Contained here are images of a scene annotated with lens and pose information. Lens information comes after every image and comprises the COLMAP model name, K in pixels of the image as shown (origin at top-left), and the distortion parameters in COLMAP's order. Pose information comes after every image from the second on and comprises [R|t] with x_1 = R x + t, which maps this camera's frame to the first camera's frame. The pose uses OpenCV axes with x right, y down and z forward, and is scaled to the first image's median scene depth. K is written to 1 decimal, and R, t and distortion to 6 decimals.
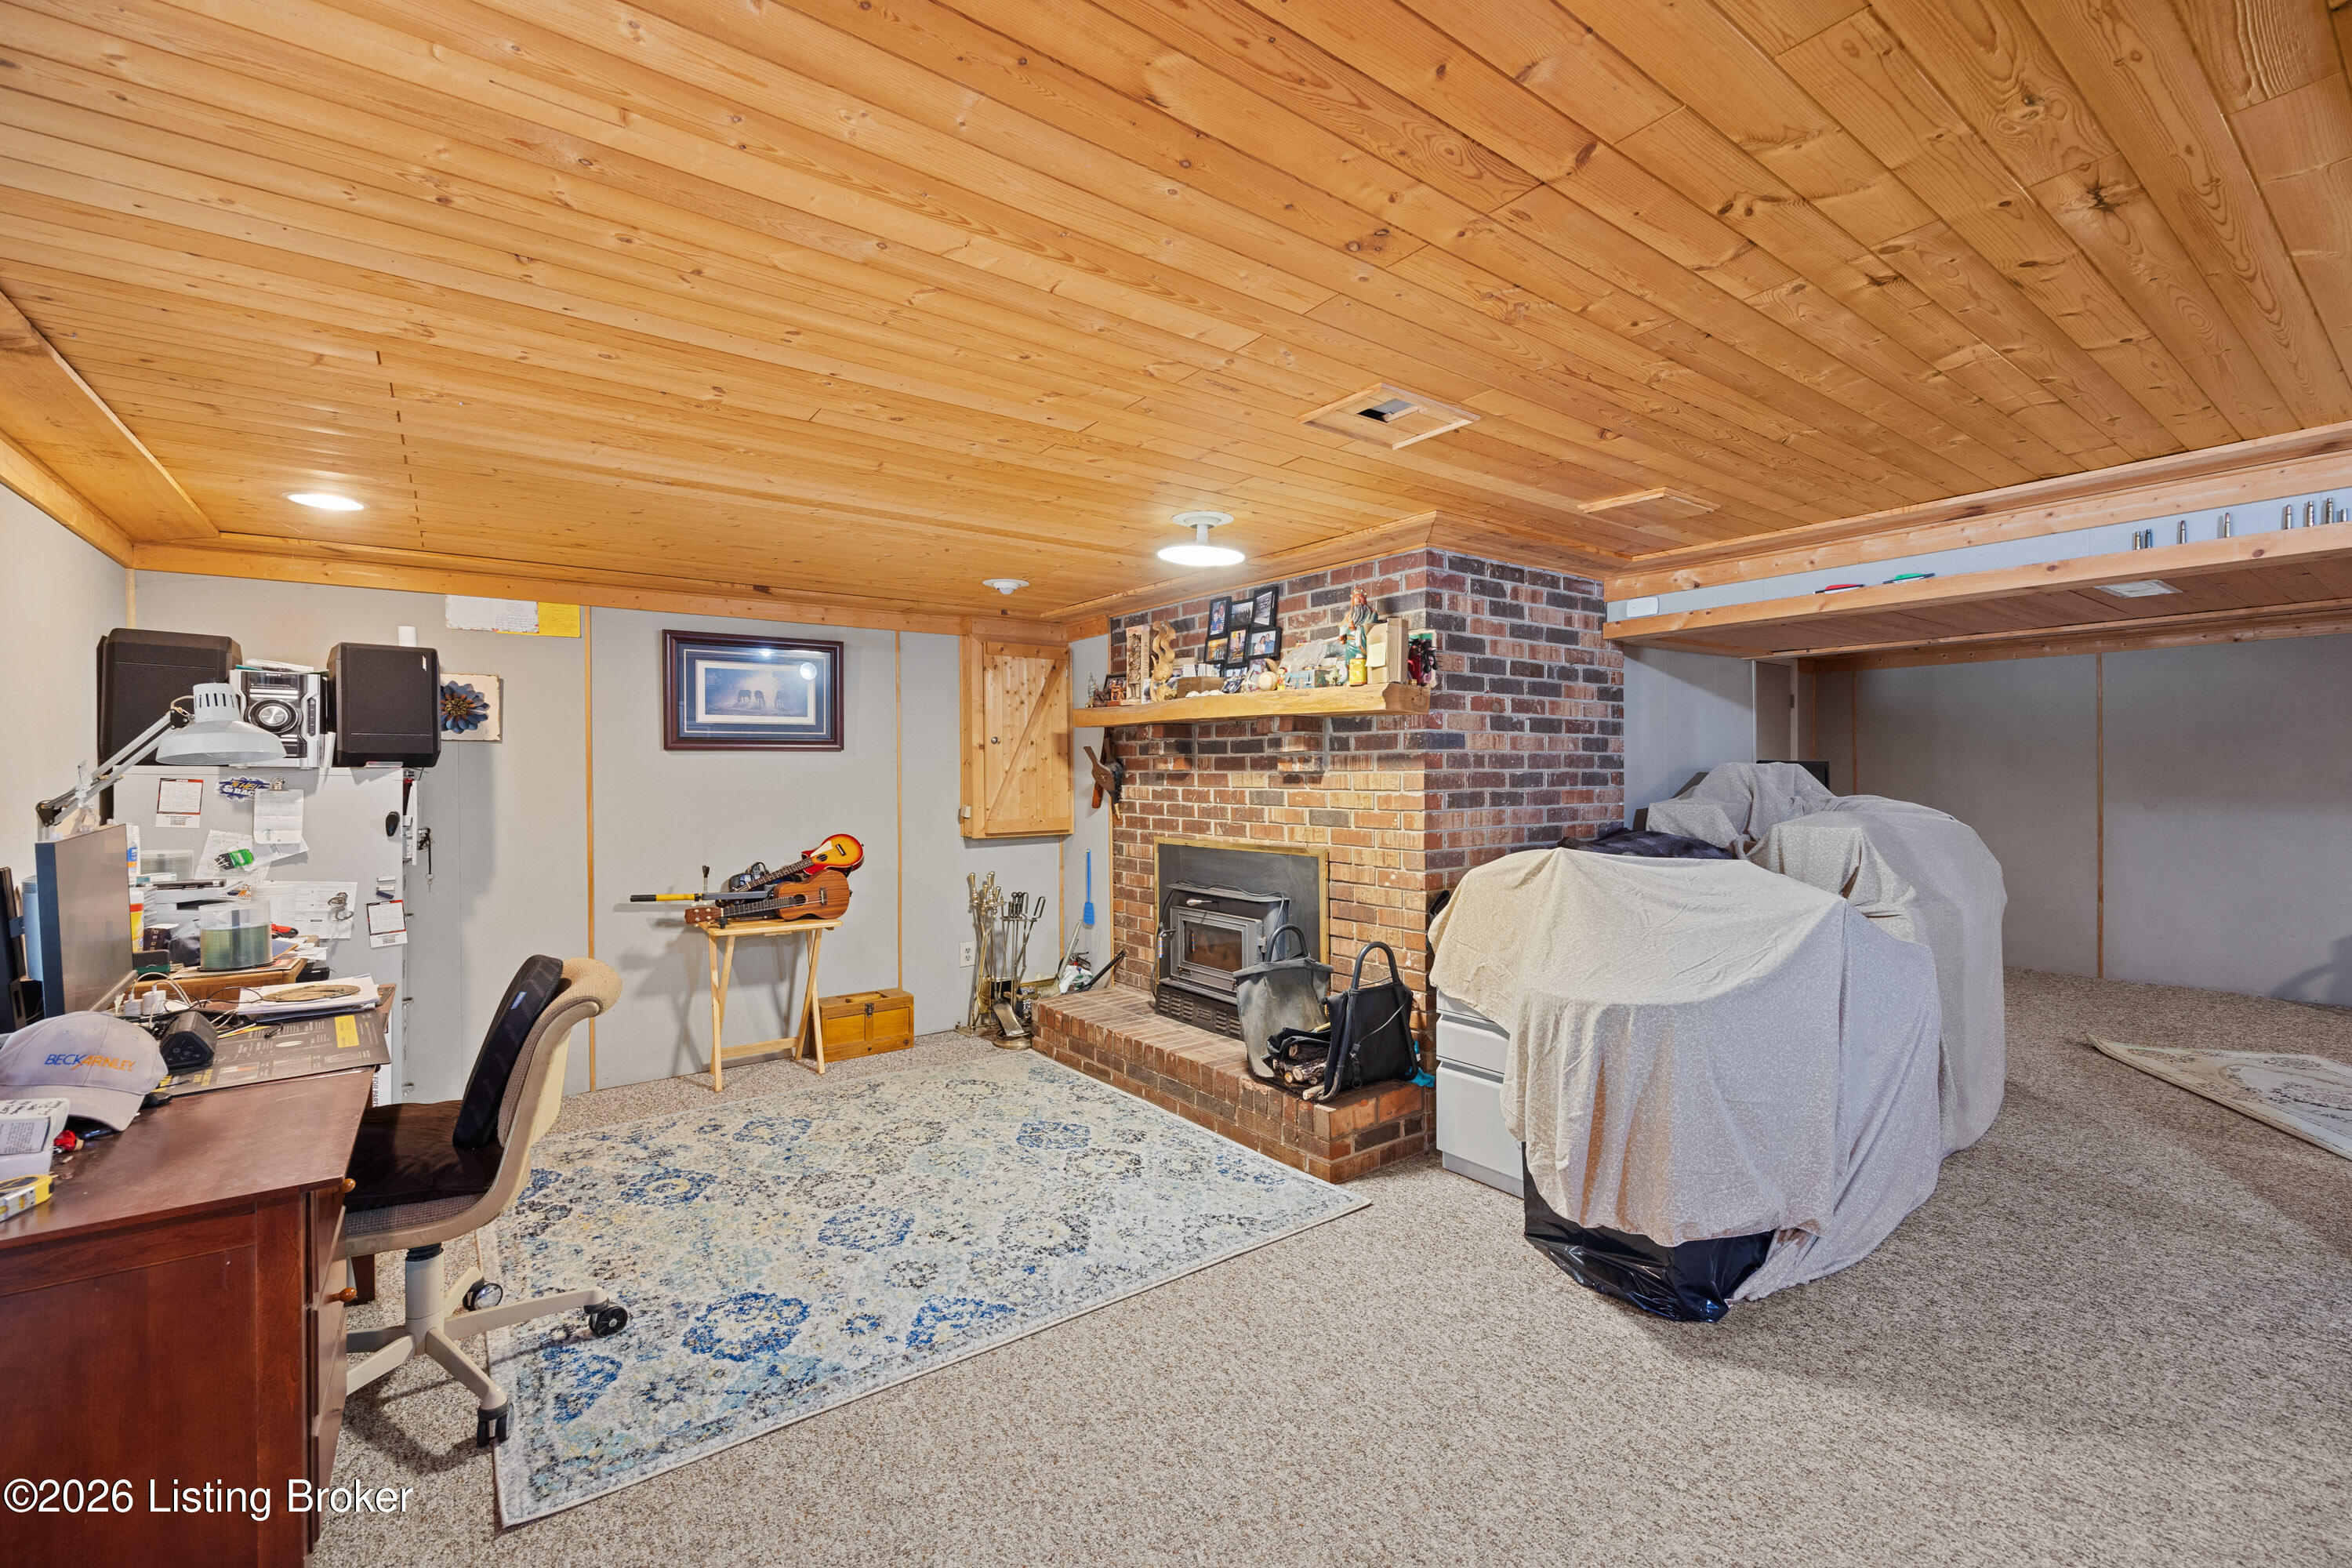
lens RADIAL K [[907.6, 0, 1176.0], [0, 907.6, 784.0], [0, 0, 1]] dist [-0.003526, 0.000066]
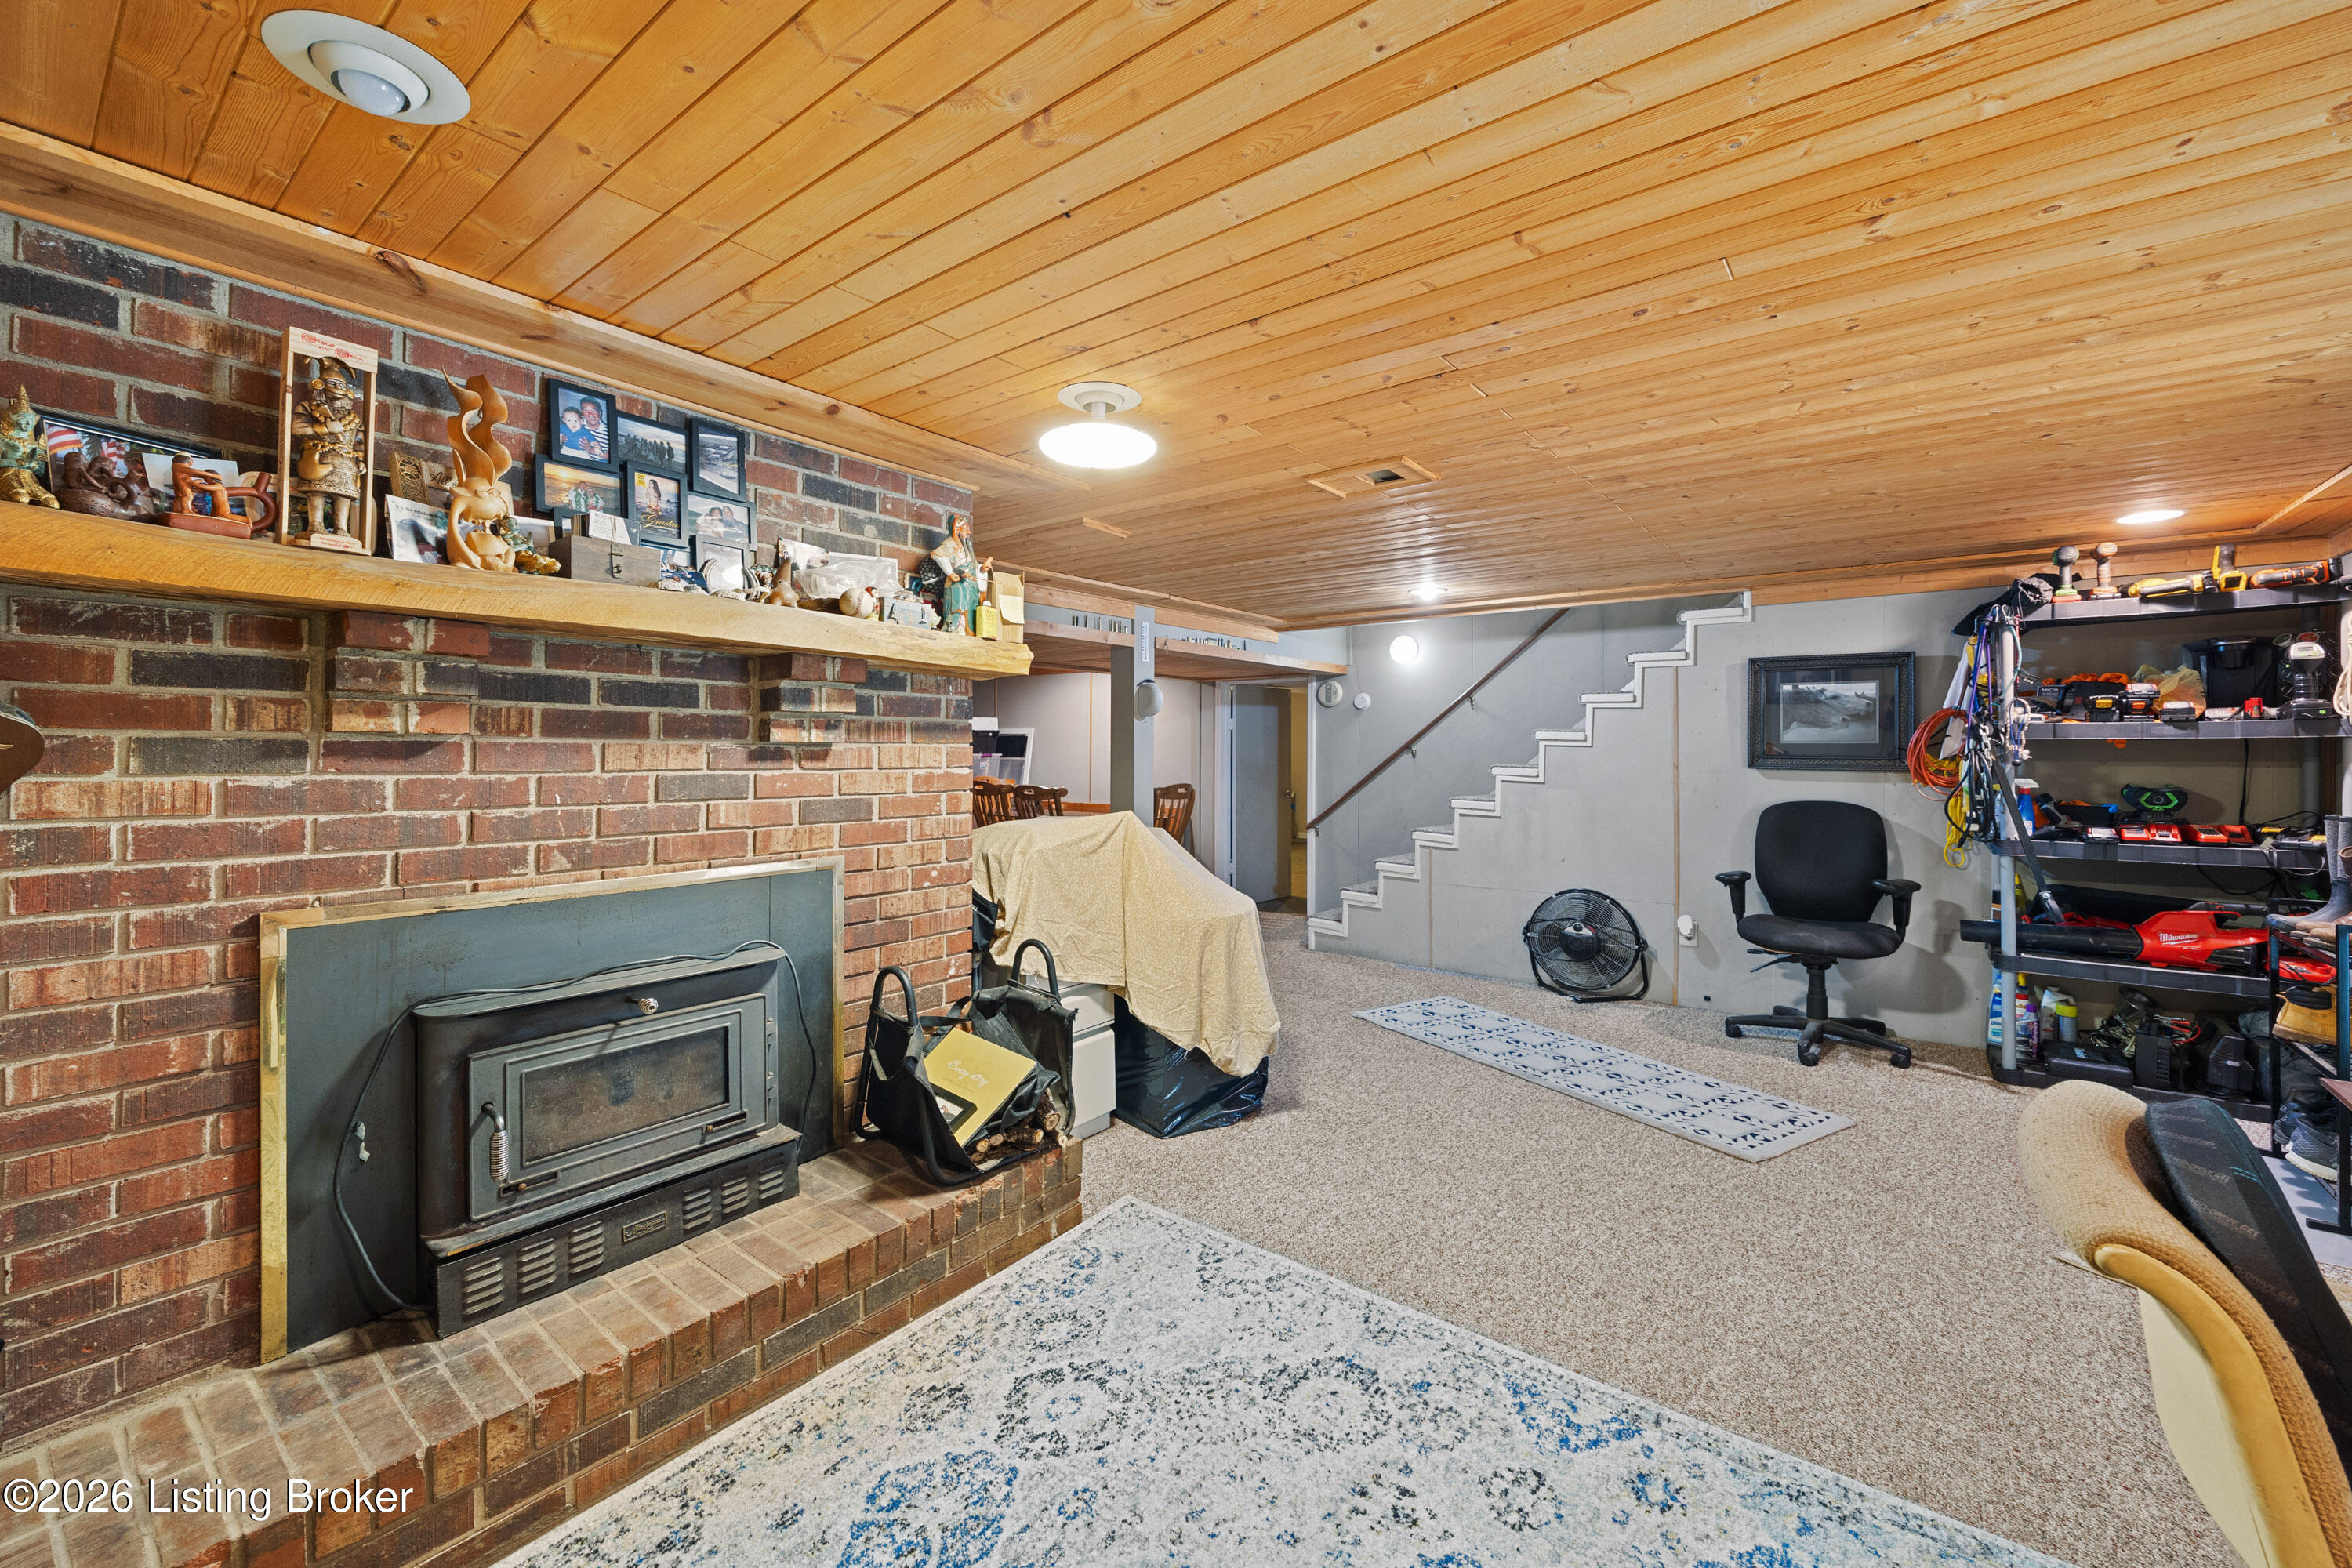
lens RADIAL K [[938.5, 0, 1173.6], [0, 938.5, 752.3], [0, 0, 1]] dist [-0.002560, -0.000221]
pose [[-0.228821, -0.000313, 0.973468, -0.607172], [0.007964, 0.999966, 0.002193, -0.006590], [-0.973436, 0.008255, -0.228811, 0.943117]]
